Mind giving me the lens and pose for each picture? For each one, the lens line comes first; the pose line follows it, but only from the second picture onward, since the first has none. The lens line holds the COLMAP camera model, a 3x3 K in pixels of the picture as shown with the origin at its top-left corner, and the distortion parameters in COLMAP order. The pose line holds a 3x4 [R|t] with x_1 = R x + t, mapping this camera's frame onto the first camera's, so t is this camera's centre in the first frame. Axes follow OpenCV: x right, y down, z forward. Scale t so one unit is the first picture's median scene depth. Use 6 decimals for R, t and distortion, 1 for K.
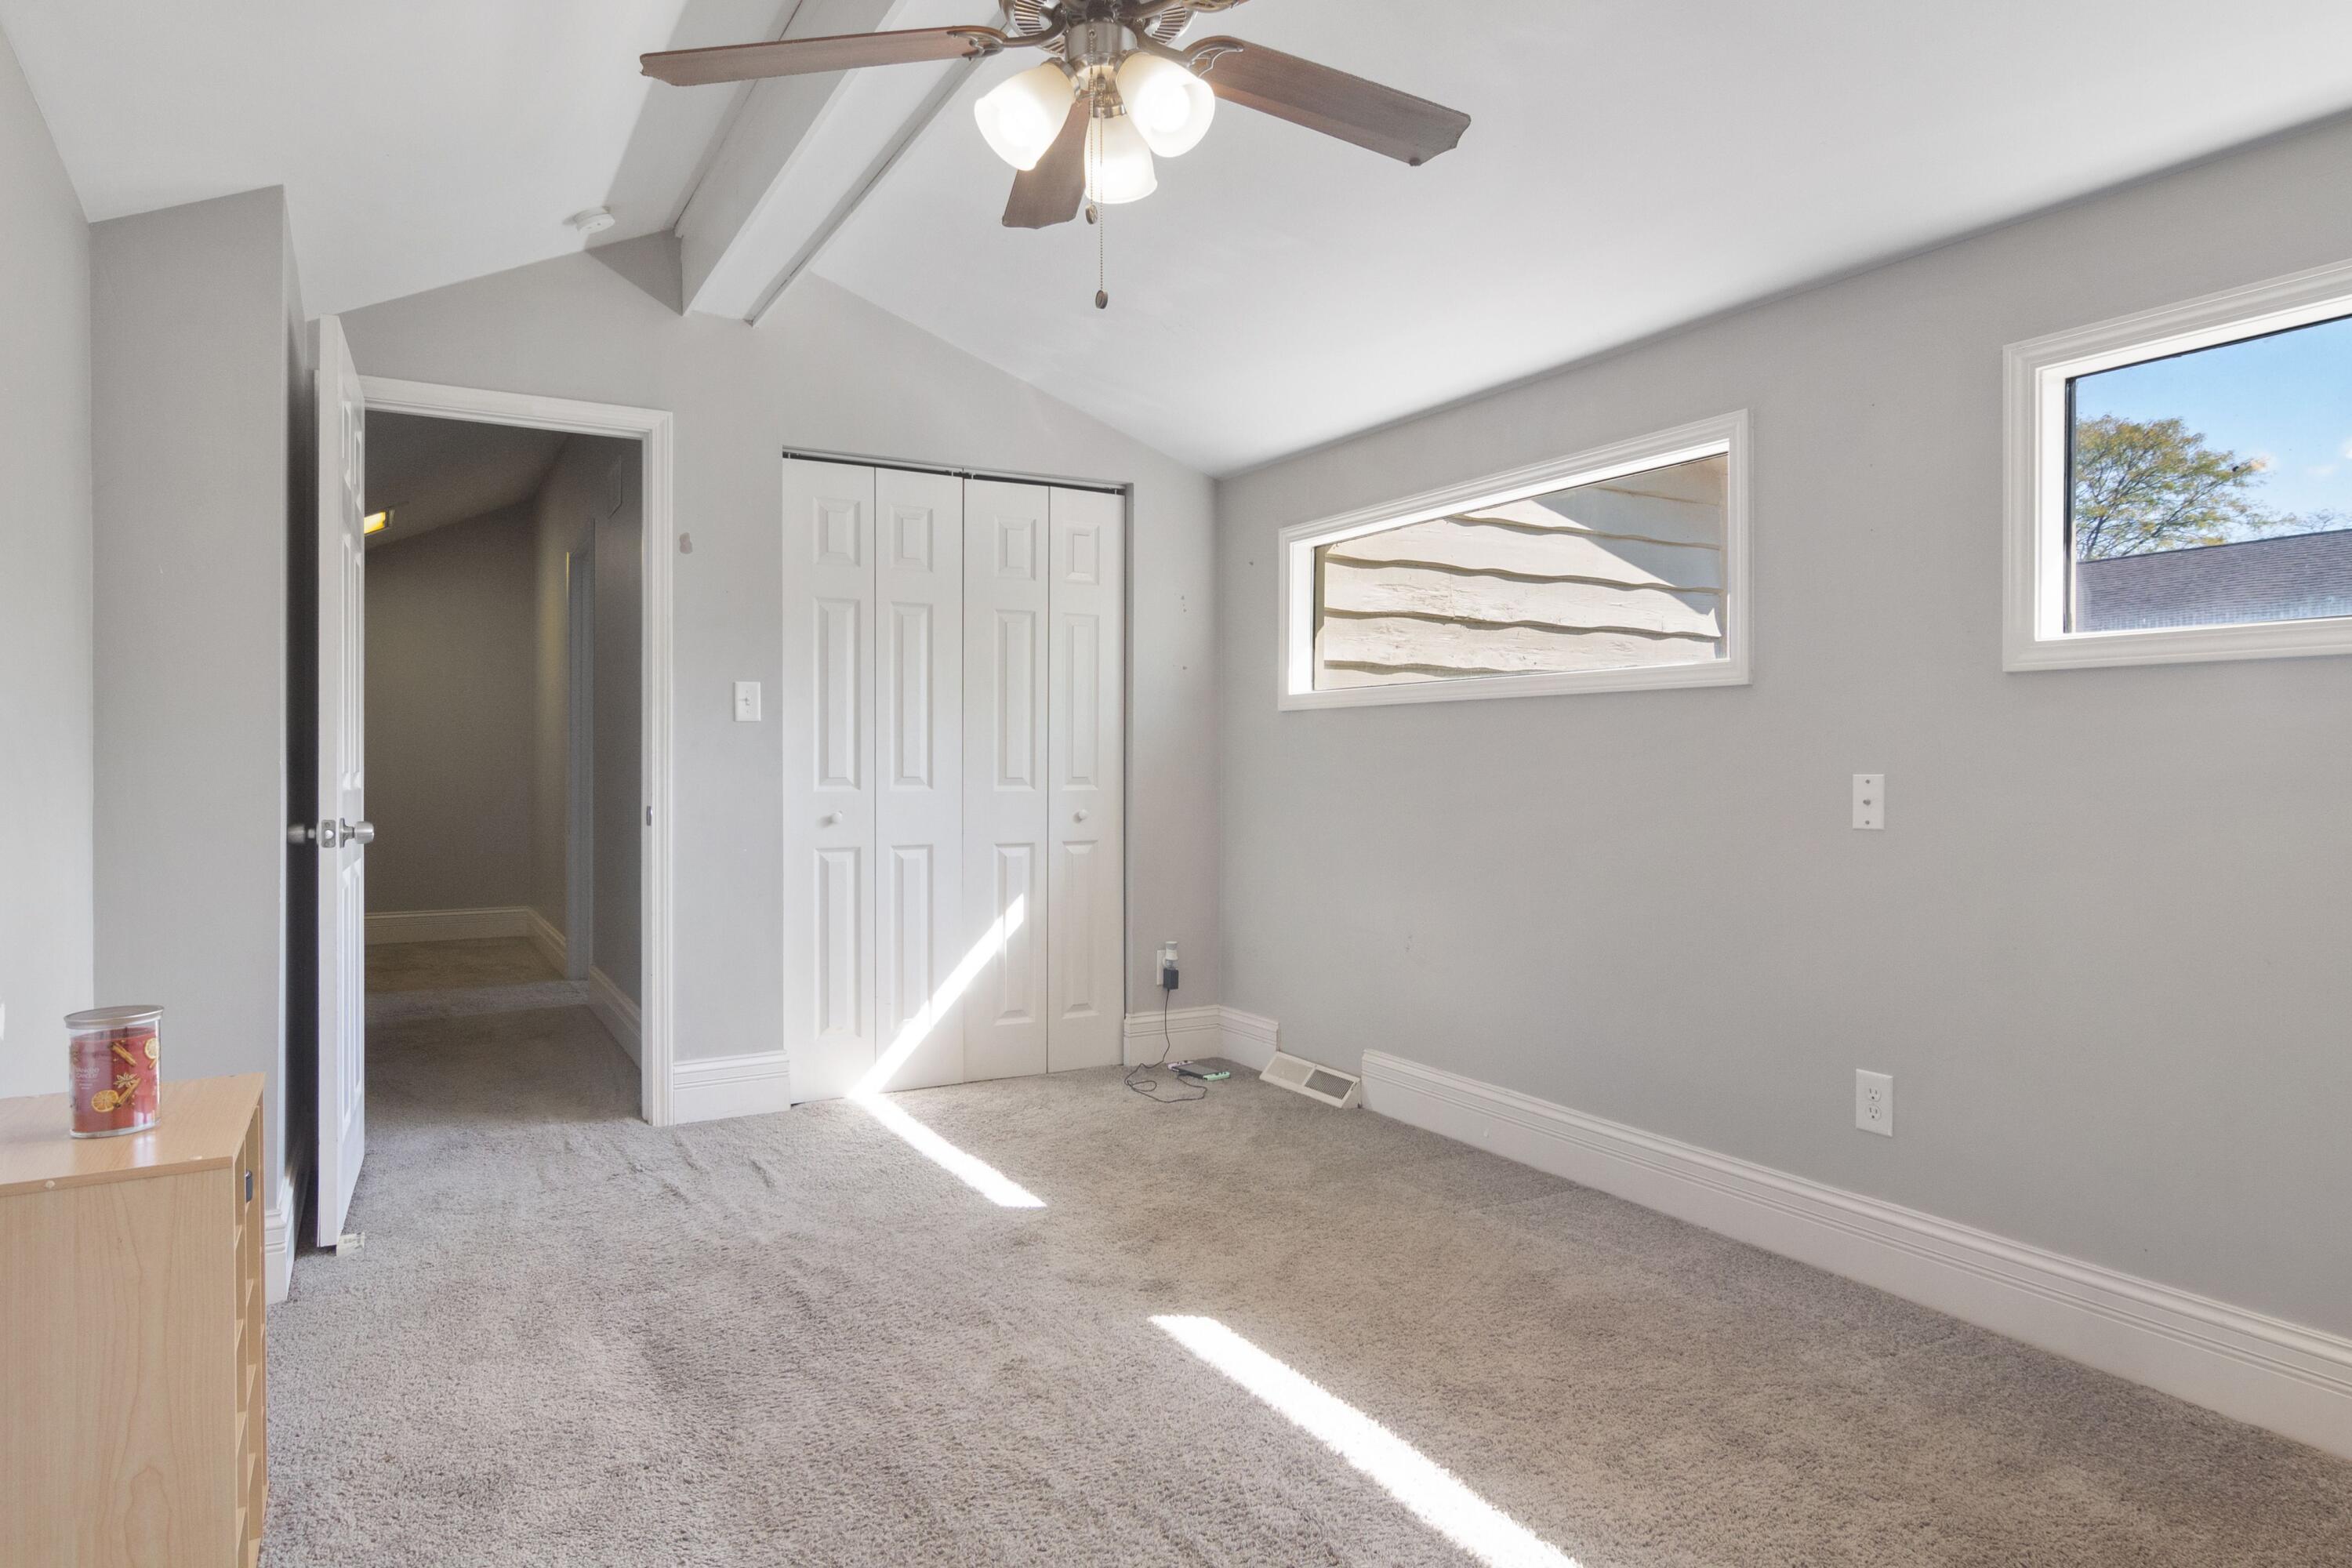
lens RADIAL K [[1390.7, 0, 1177.7], [0, 1390.7, 767.4], [0, 0, 1]] dist [0.001412, 0.002133]
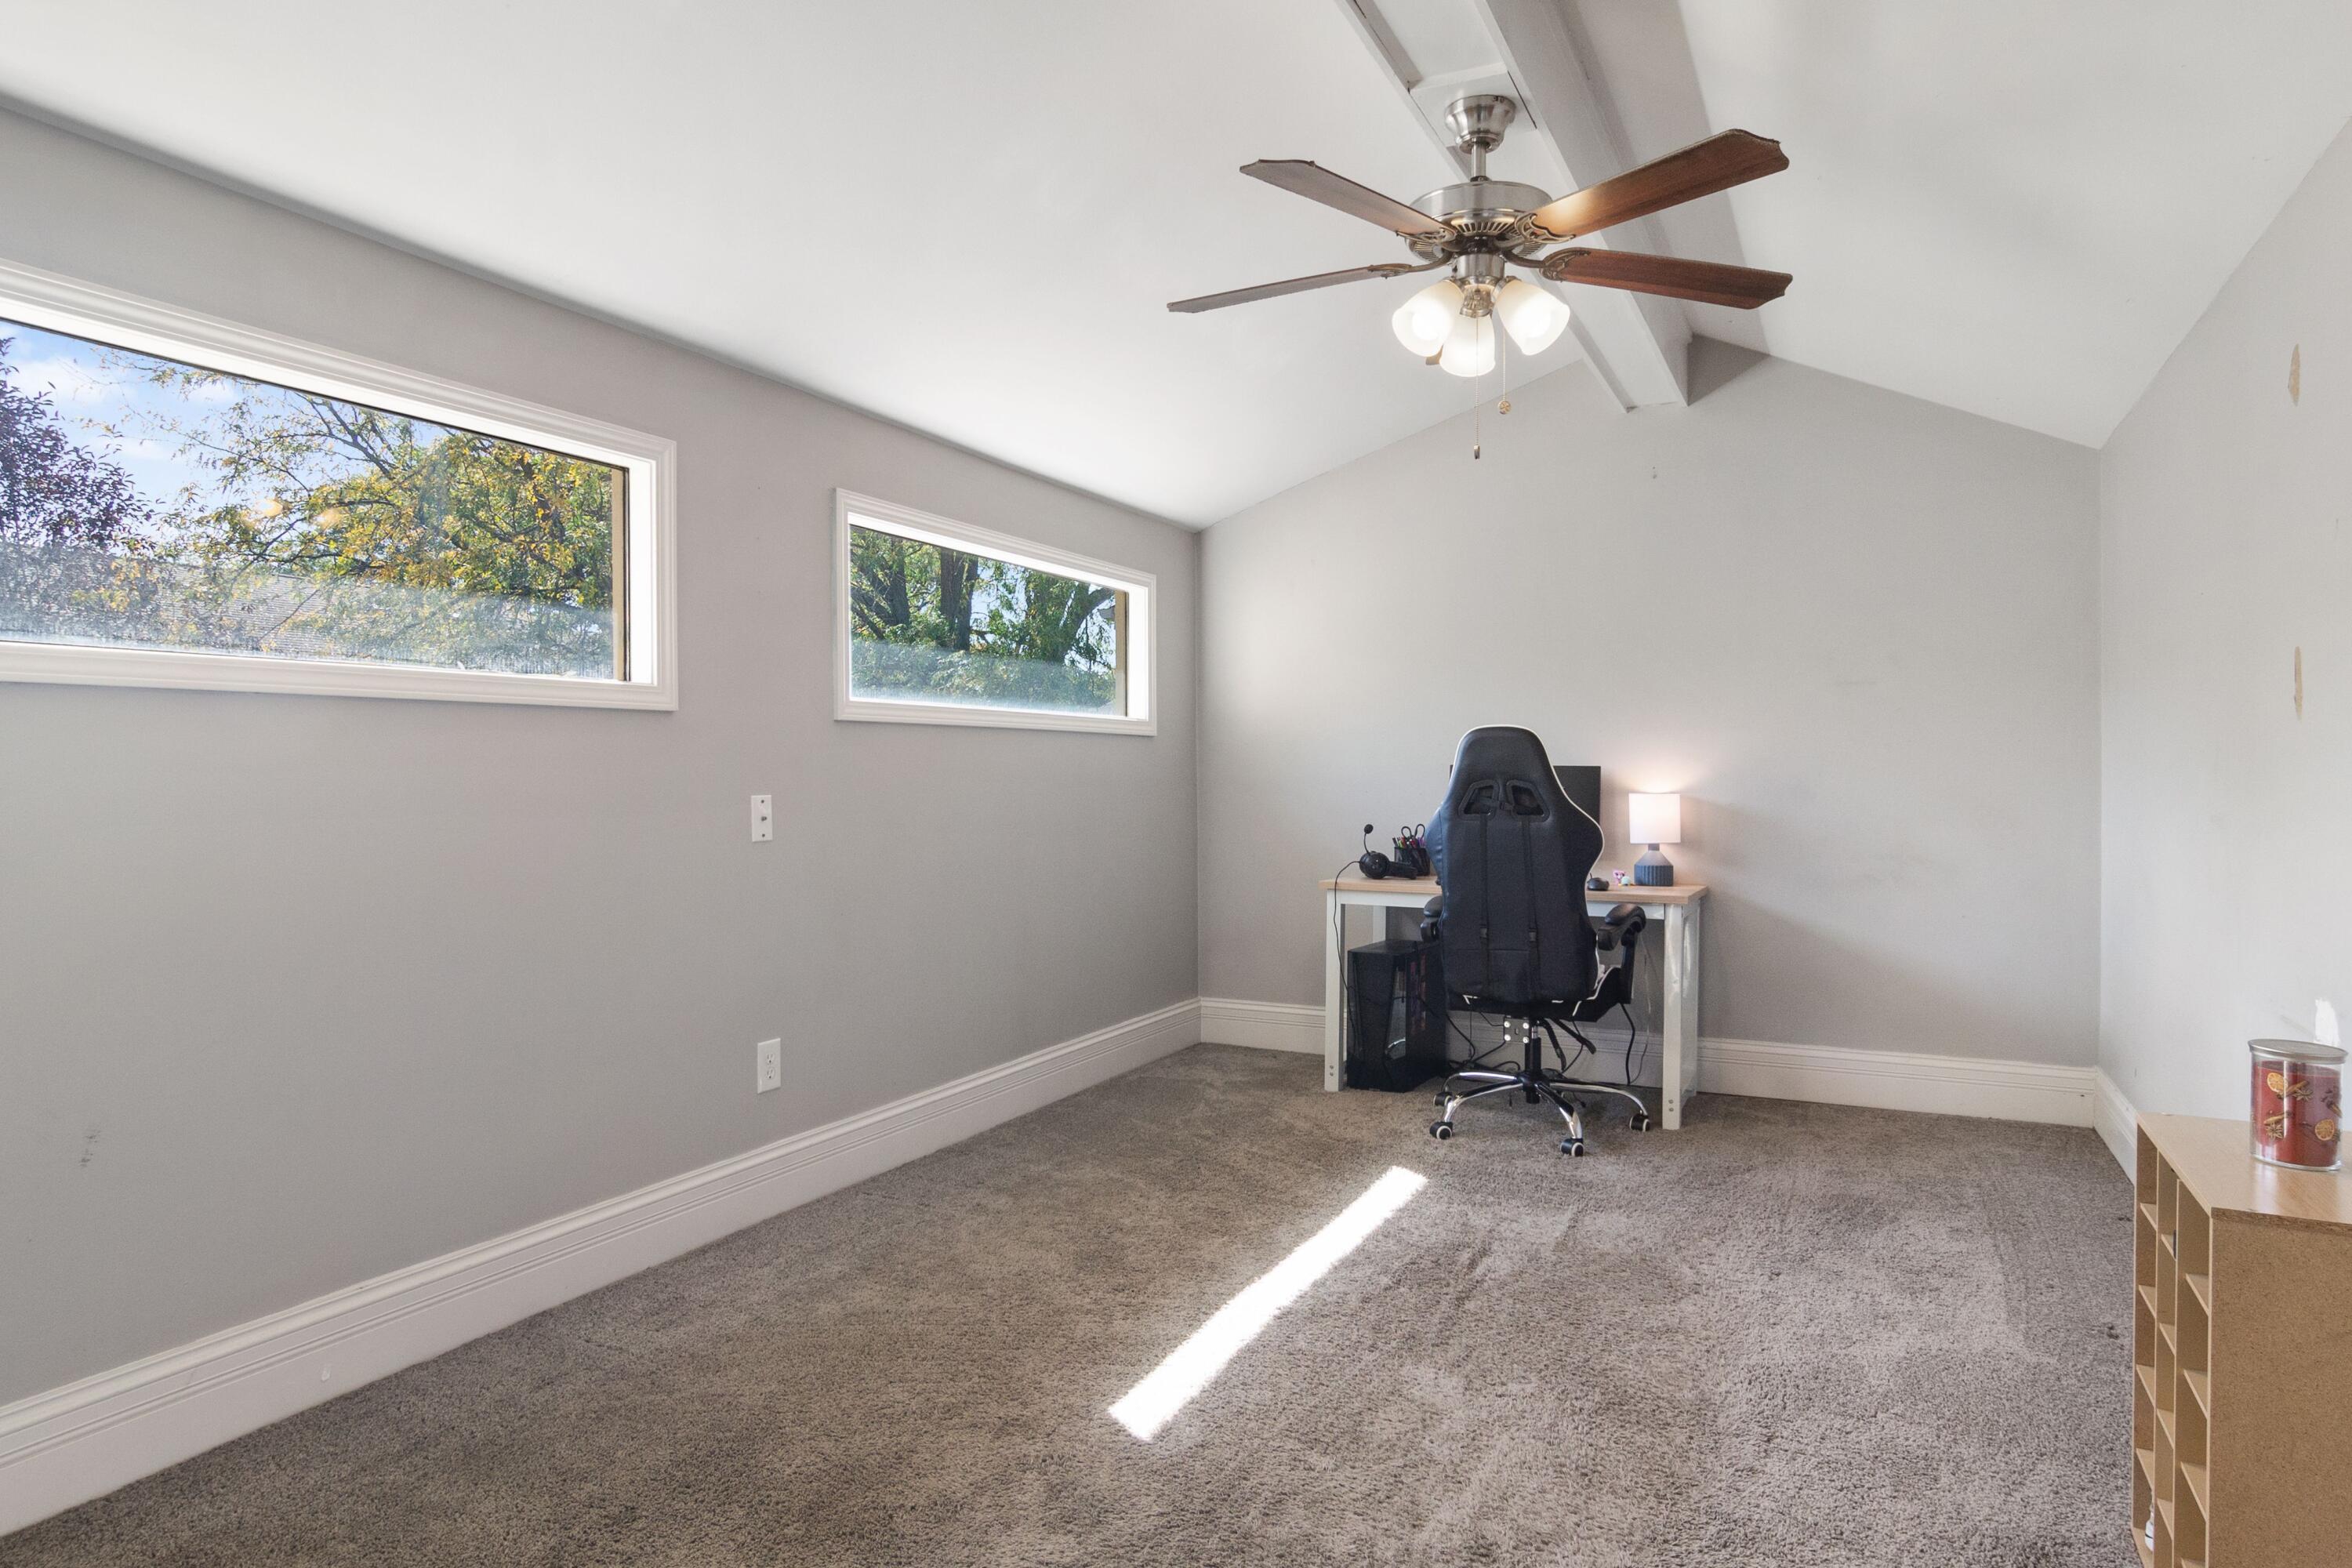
lens RADIAL K [[1390.7, 0, 1177.7], [0, 1390.7, 767.4], [0, 0, 1]] dist [0.001412, 0.002133]
pose [[-0.560393, -0.002208, 0.828224, -0.703953], [0.002512, 0.999987, 0.004365, -0.023801], [-0.828223, 0.004527, -0.560380, 1.383787]]
